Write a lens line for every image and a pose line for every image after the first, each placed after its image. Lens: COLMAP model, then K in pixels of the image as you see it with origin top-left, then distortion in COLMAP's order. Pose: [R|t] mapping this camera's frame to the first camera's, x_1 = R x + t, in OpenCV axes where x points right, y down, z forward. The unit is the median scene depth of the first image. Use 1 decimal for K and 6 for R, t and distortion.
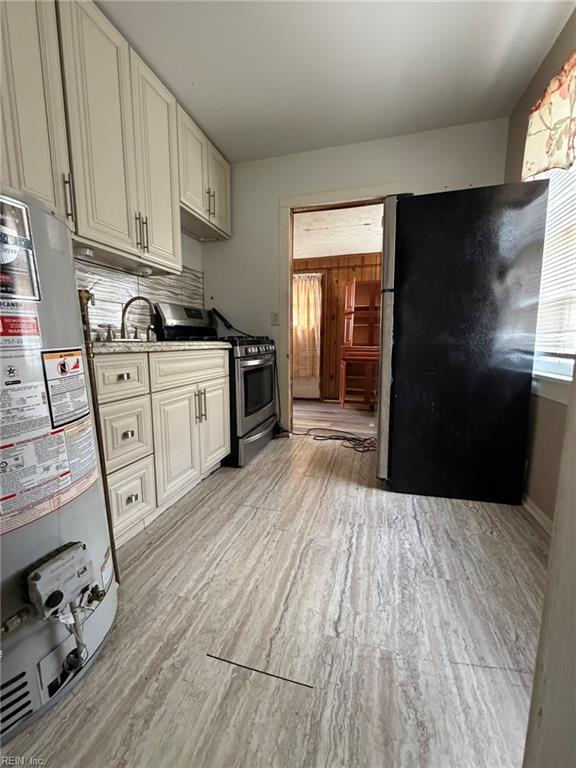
lens RADIAL K [[308.4, 0, 288.0], [0, 308.4, 384.0], [0, 0, 1]] dist [0.000412, 0.000030]
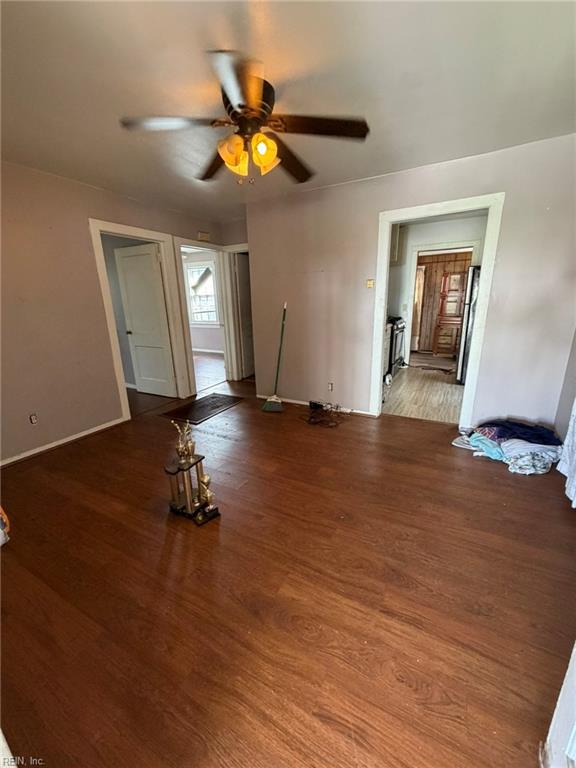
lens RADIAL K [[308.4, 0, 288.0], [0, 308.4, 384.0], [0, 0, 1]] dist [0.000412, 0.000030]
pose [[0.976257, 0.044003, -0.212100, -0.283092], [-0.012222, 0.988780, 0.148879, -0.011983], [0.216271, -0.142752, 0.965841, -0.957660]]
